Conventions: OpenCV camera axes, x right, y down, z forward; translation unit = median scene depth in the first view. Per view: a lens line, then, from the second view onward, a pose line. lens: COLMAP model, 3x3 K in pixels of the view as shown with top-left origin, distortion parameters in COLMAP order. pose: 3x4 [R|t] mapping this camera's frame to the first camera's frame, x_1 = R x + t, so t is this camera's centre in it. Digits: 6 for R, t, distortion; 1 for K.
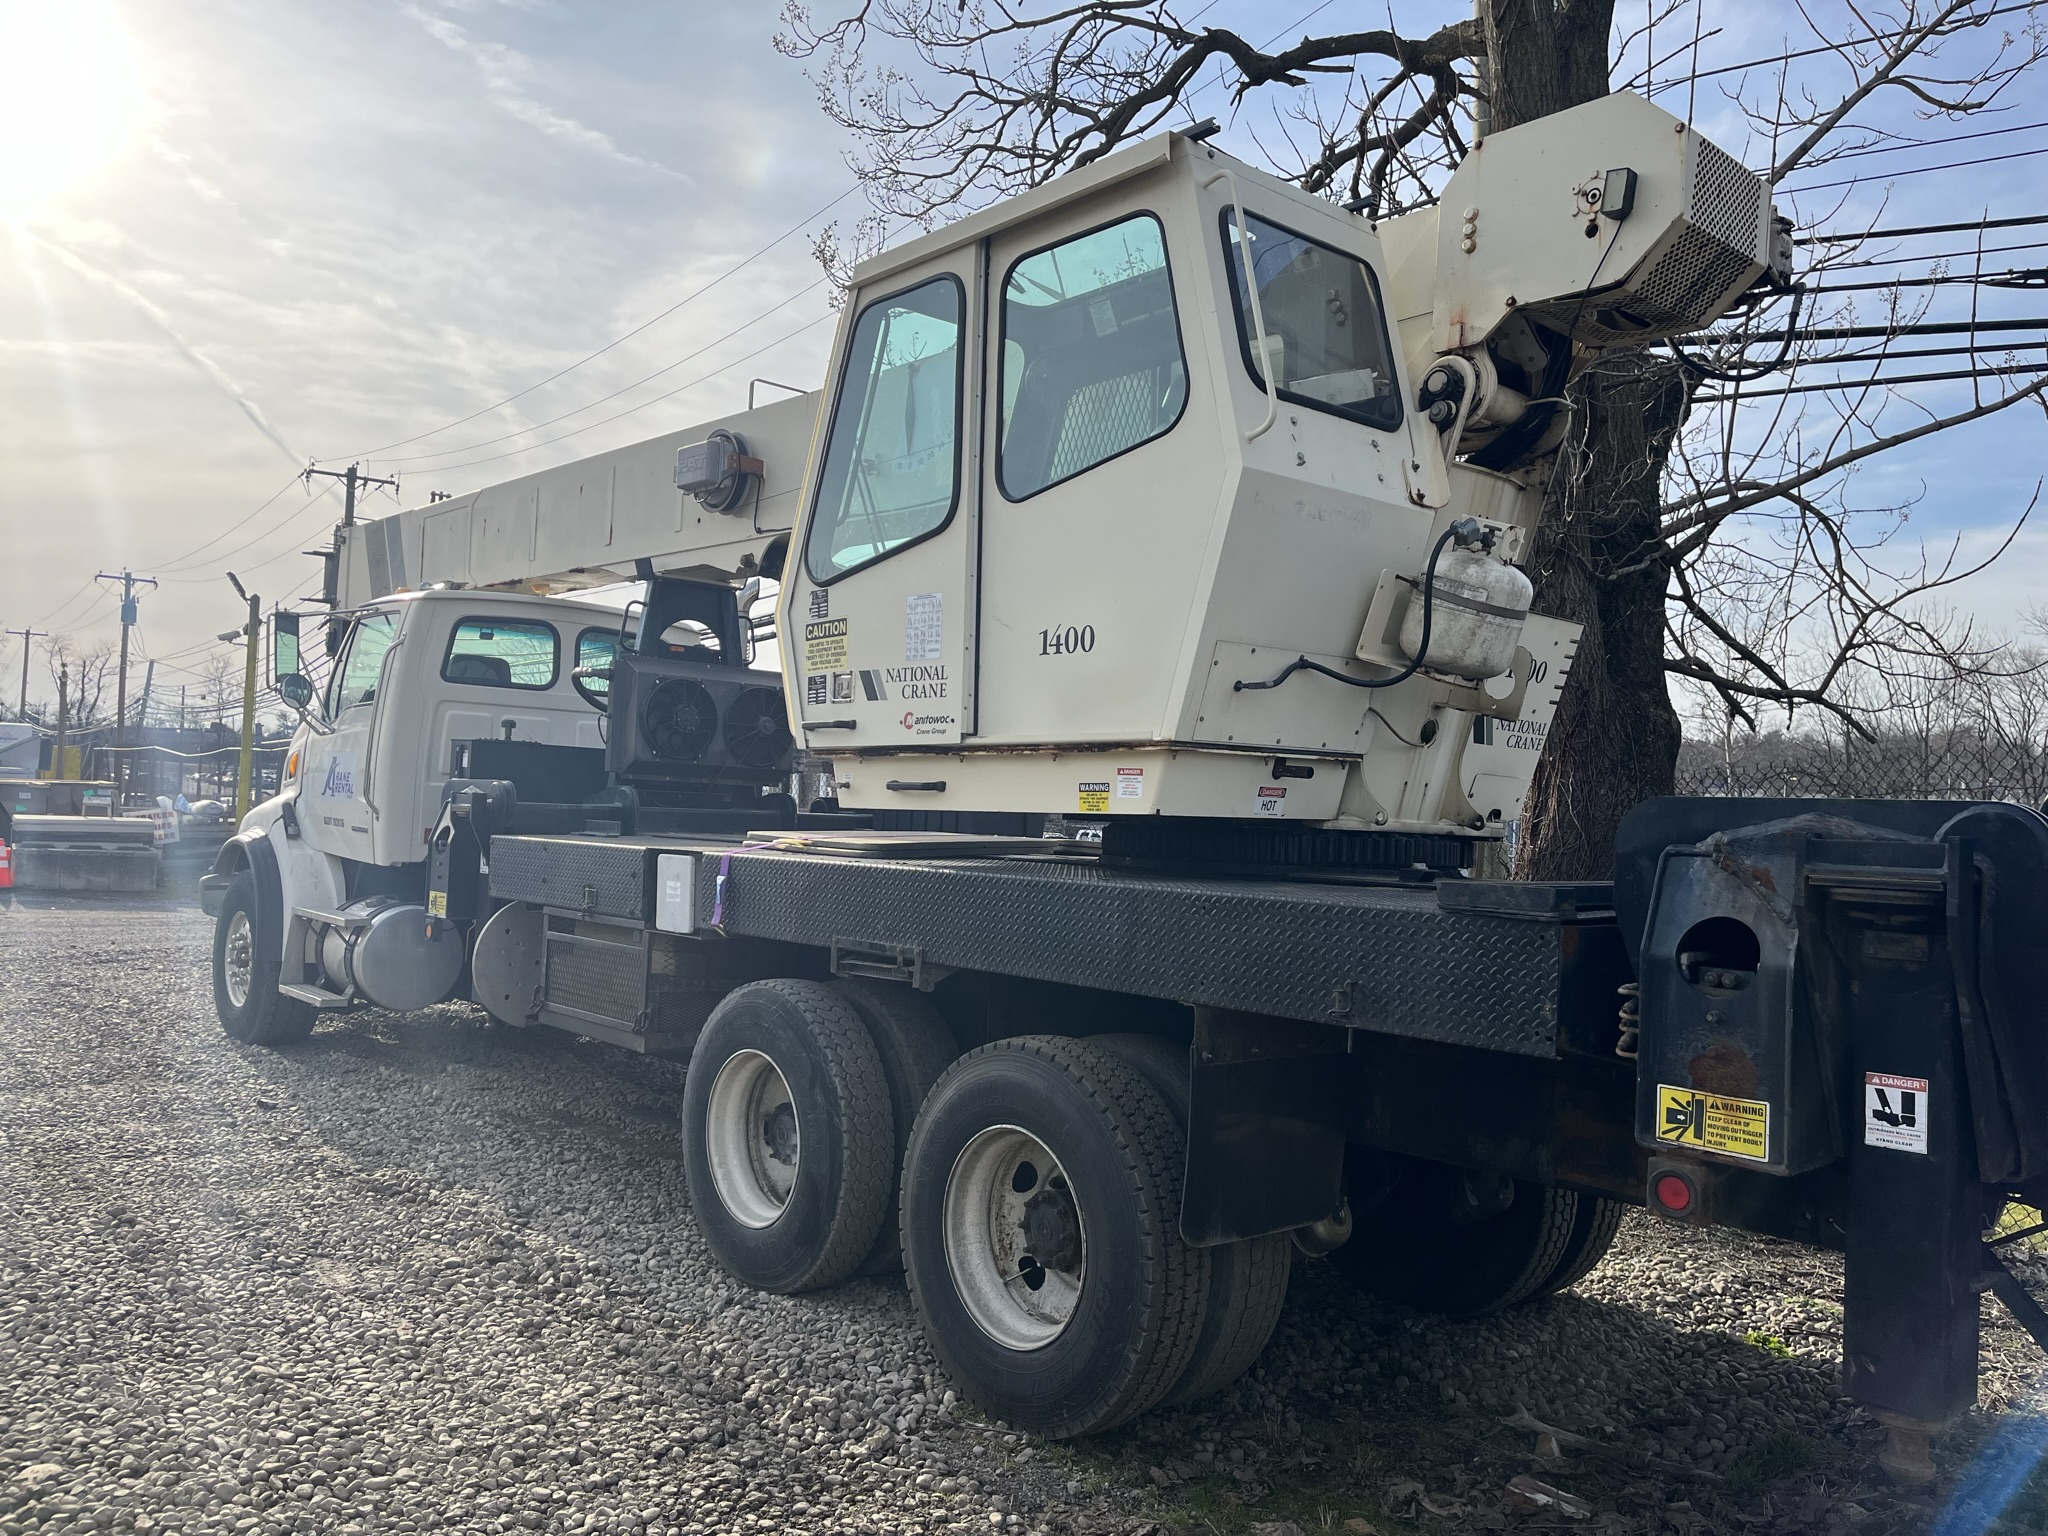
lens RADIAL K [[1539.3, 0, 1024.0], [0, 1539.3, 768.0], [0, 0, 1]] dist [0.054944, -0.000975]
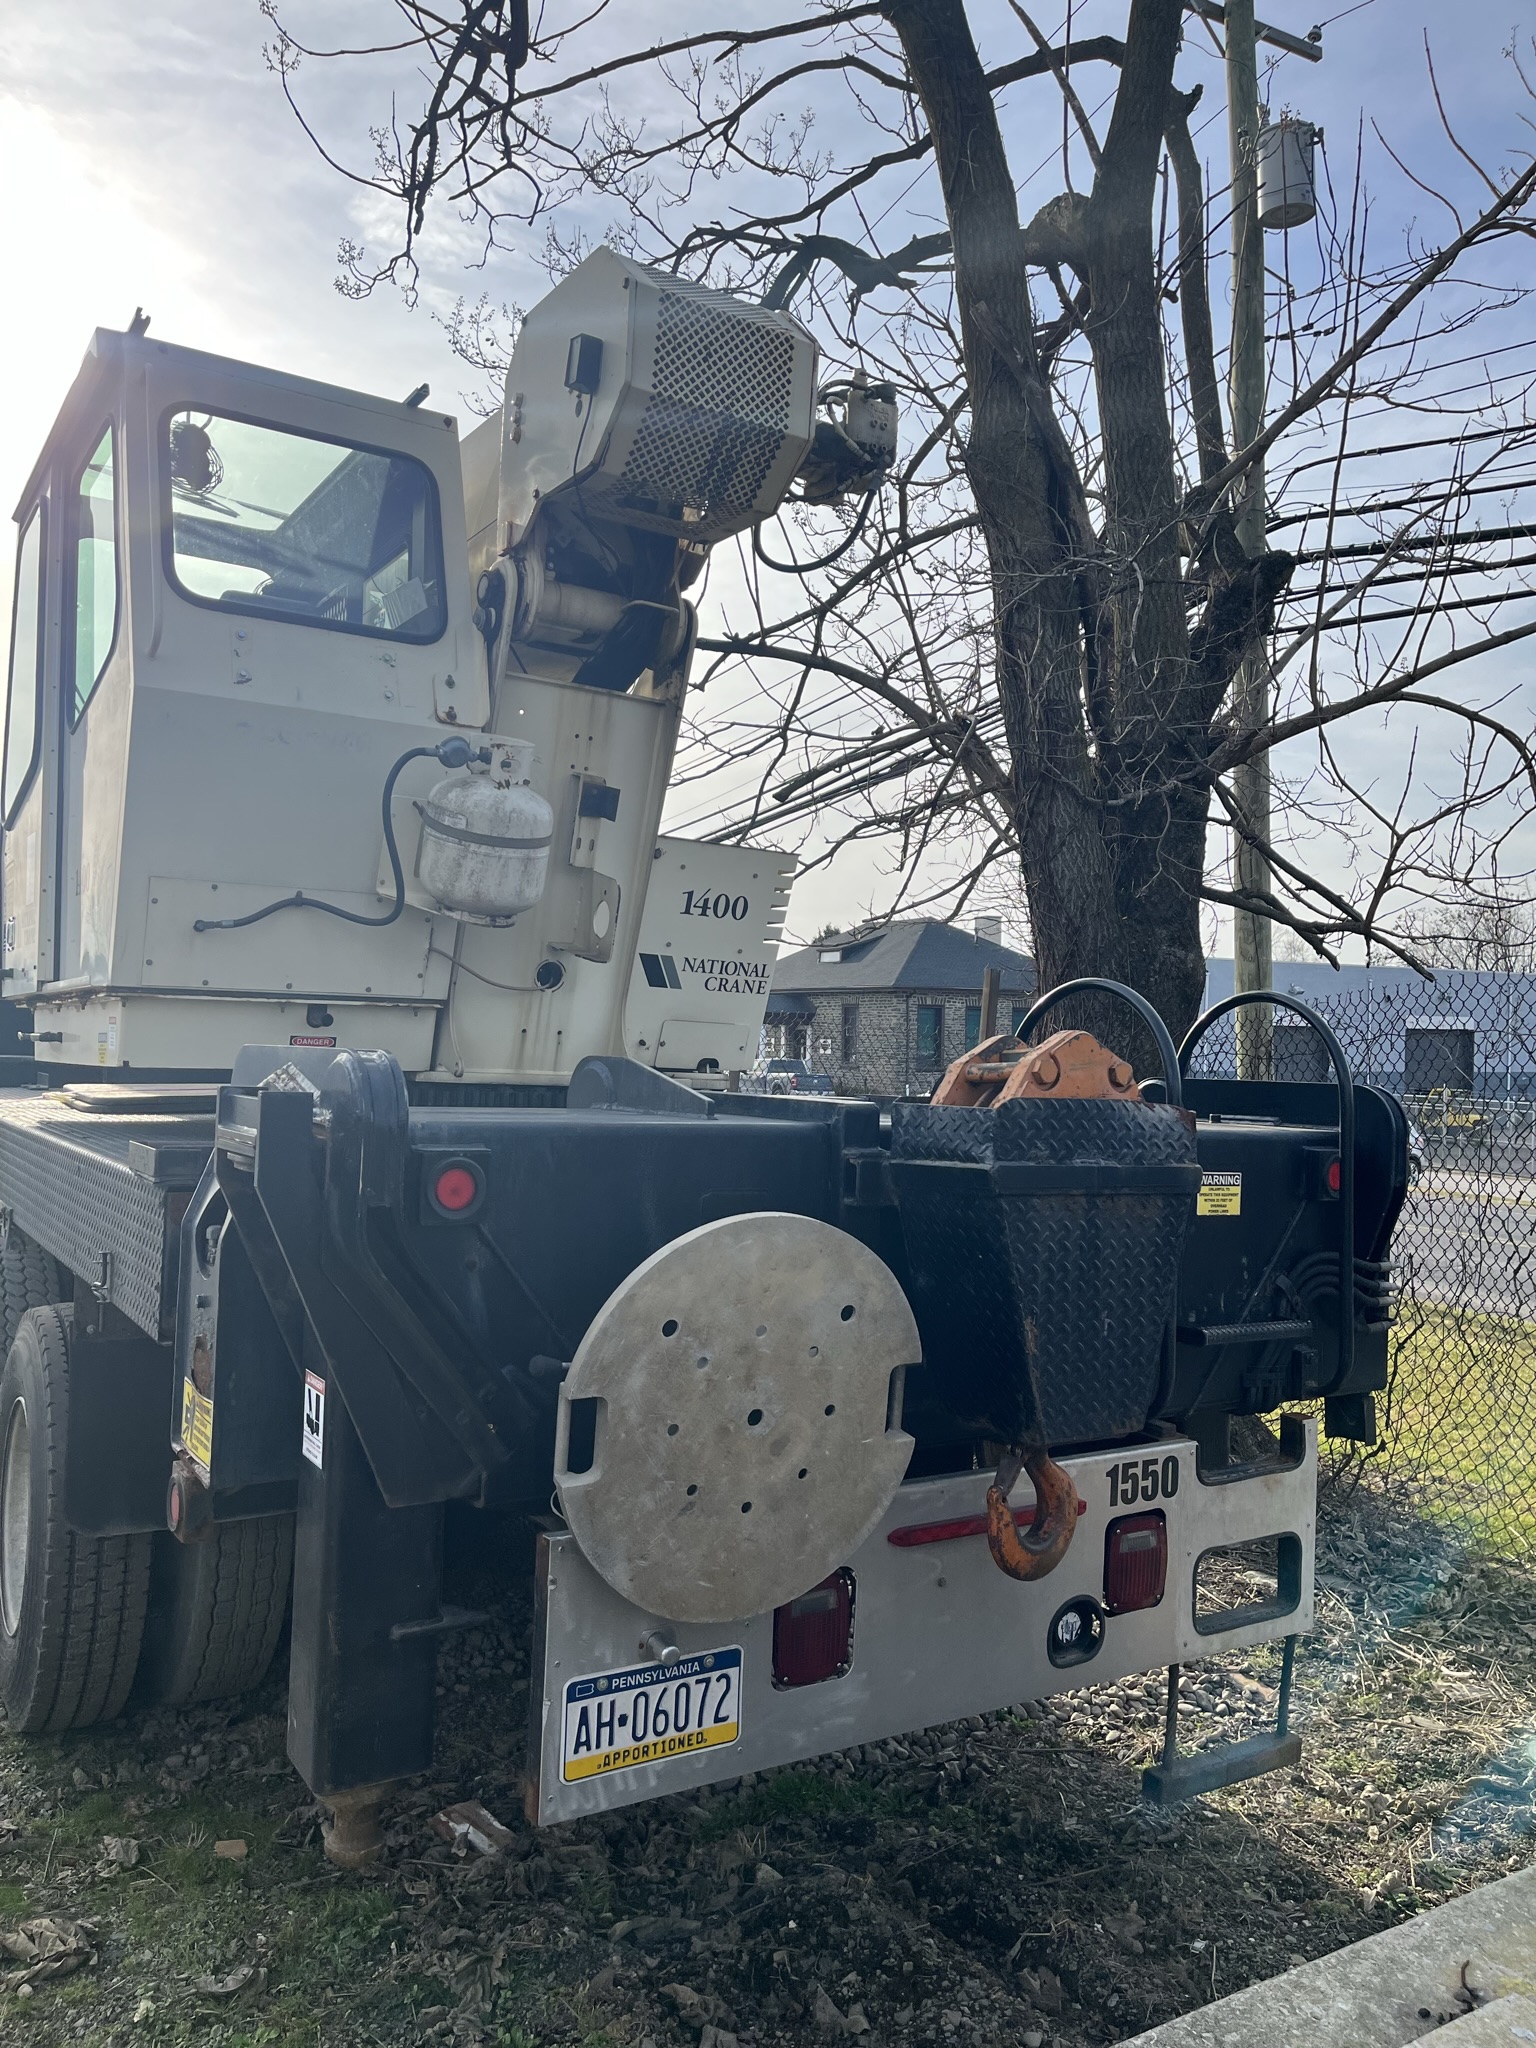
lens RADIAL K [[1539.3, 0, 768.0], [0, 1539.3, 1024.0], [0, 0, 1]] dist [0.054944, -0.000975]
pose [[0.985912, -0.005140, -0.167188, 0.557506], [0.005907, 0.999974, 0.004089, 0.003115], [0.167163, -0.005019, 0.985917, 0.127872]]
